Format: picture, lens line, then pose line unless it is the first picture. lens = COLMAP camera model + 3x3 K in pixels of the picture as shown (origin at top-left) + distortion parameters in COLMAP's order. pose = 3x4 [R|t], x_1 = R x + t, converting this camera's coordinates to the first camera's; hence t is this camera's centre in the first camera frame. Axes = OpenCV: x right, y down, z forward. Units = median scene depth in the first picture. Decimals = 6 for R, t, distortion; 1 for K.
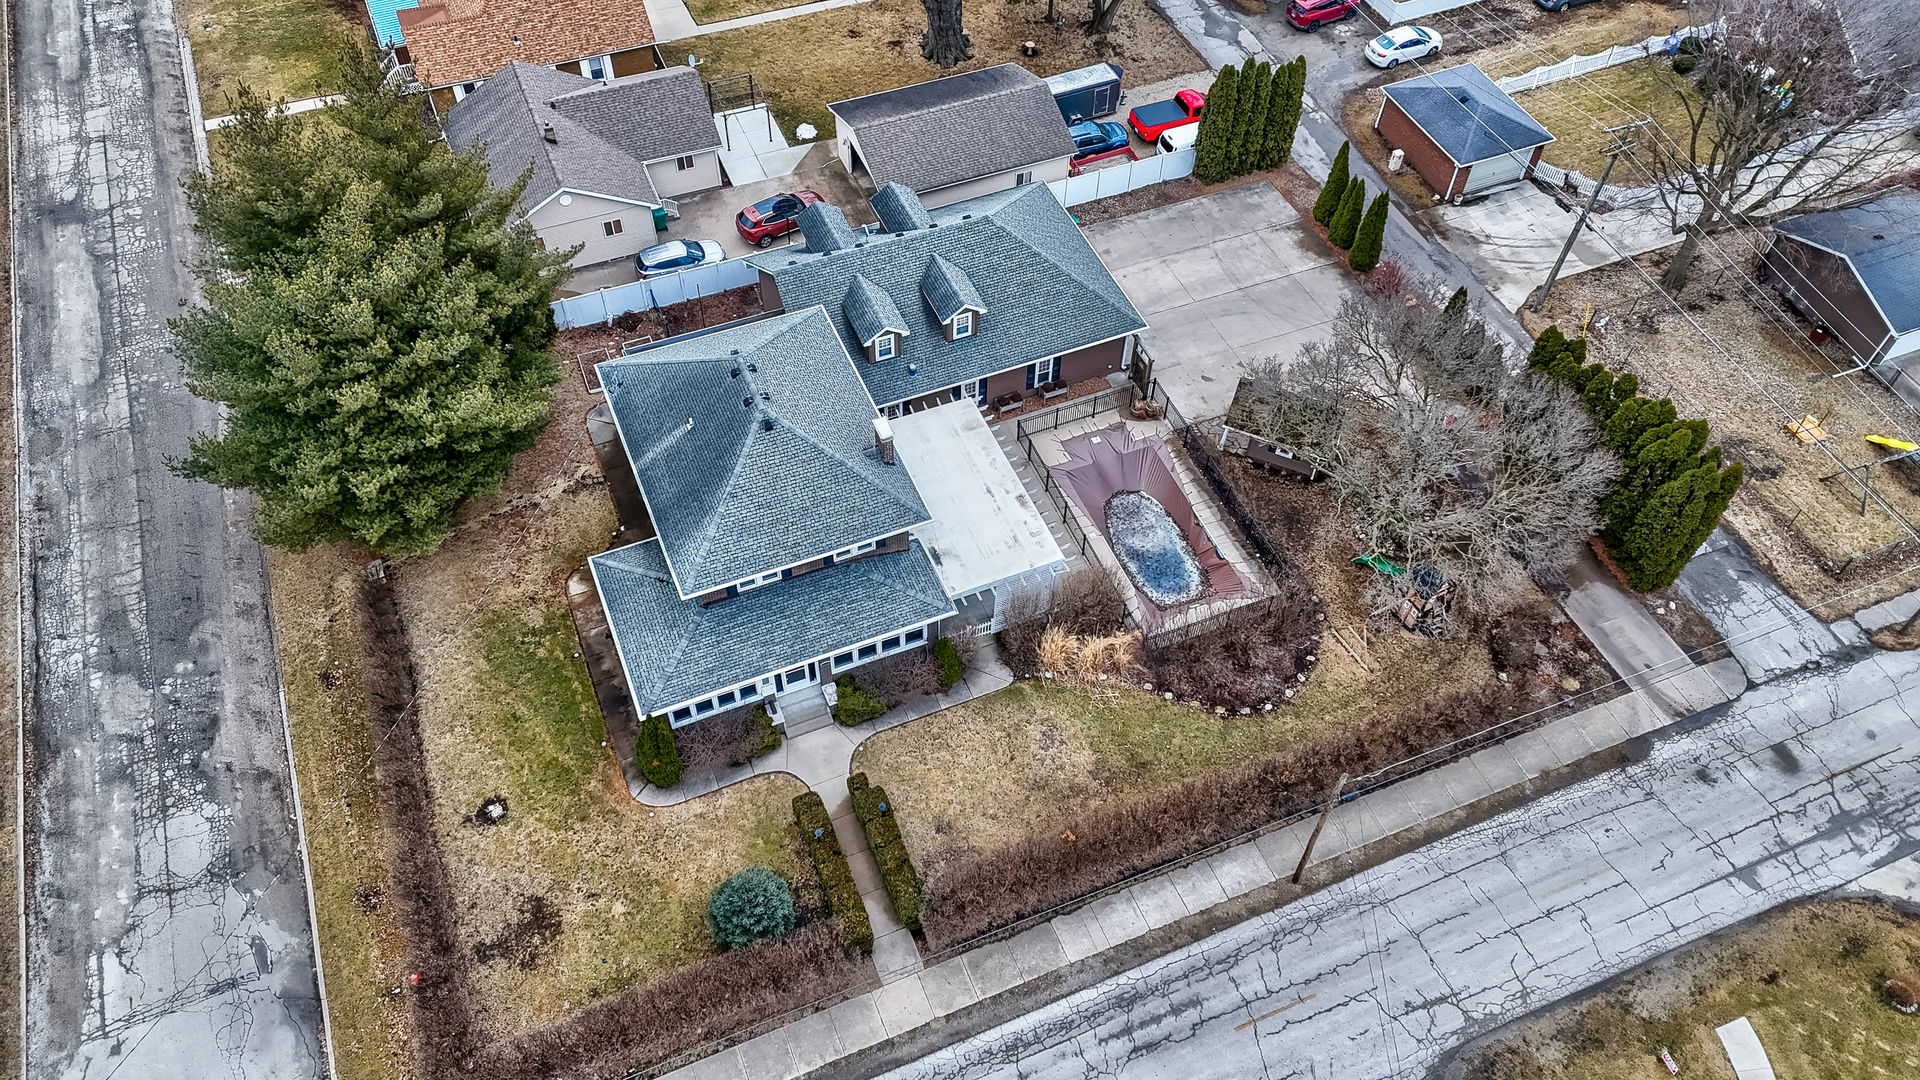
lens RADIAL K [[1402.0, 0, 943.7], [0, 1402.0, 544.8], [0, 0, 1]] dist [0.081685, -0.042200]
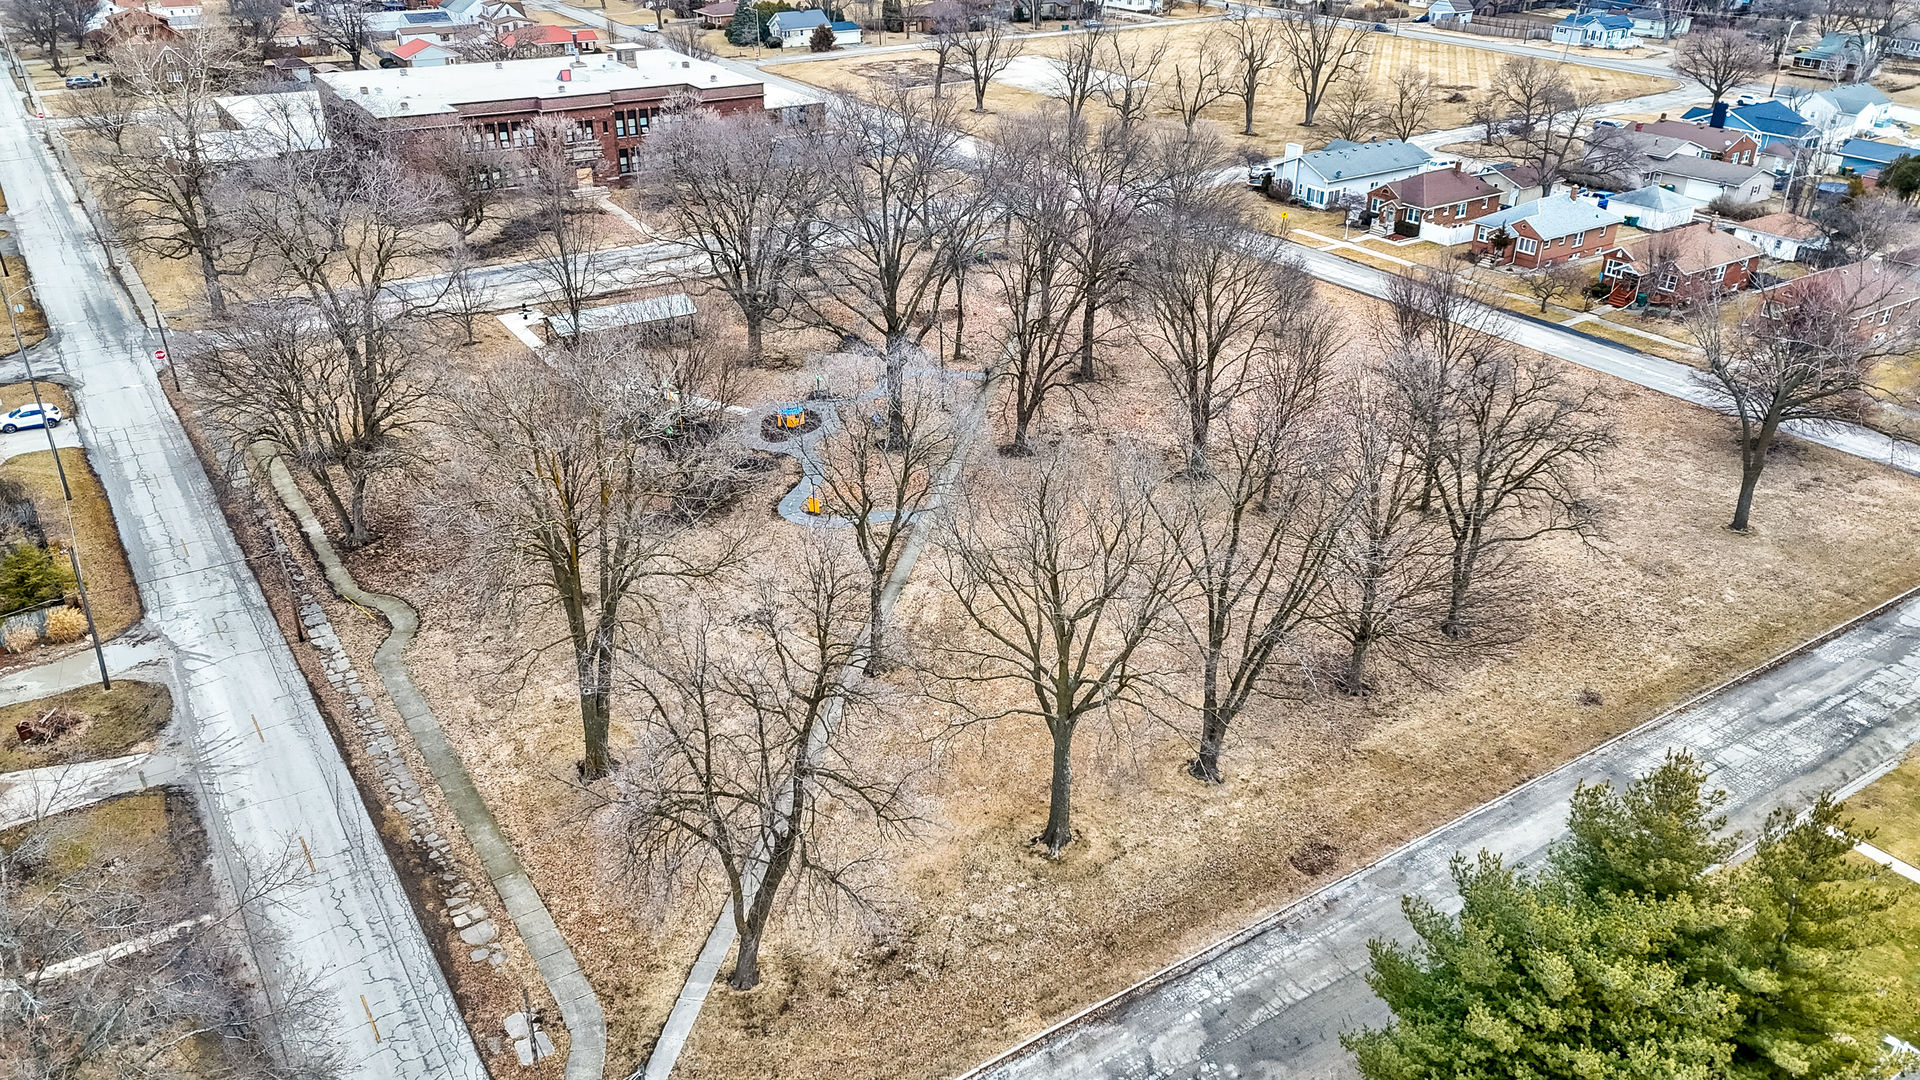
lens RADIAL K [[1402.0, 0, 953.9], [0, 1402.0, 546.9], [0, 0, 1]] dist [0.081685, -0.042200]
pose [[0.190048, 0.445621, -0.874816, 0.168282], [-0.773543, 0.616677, 0.146081, -0.146056], [0.604576, 0.648946, 0.461905, 0.151335]]
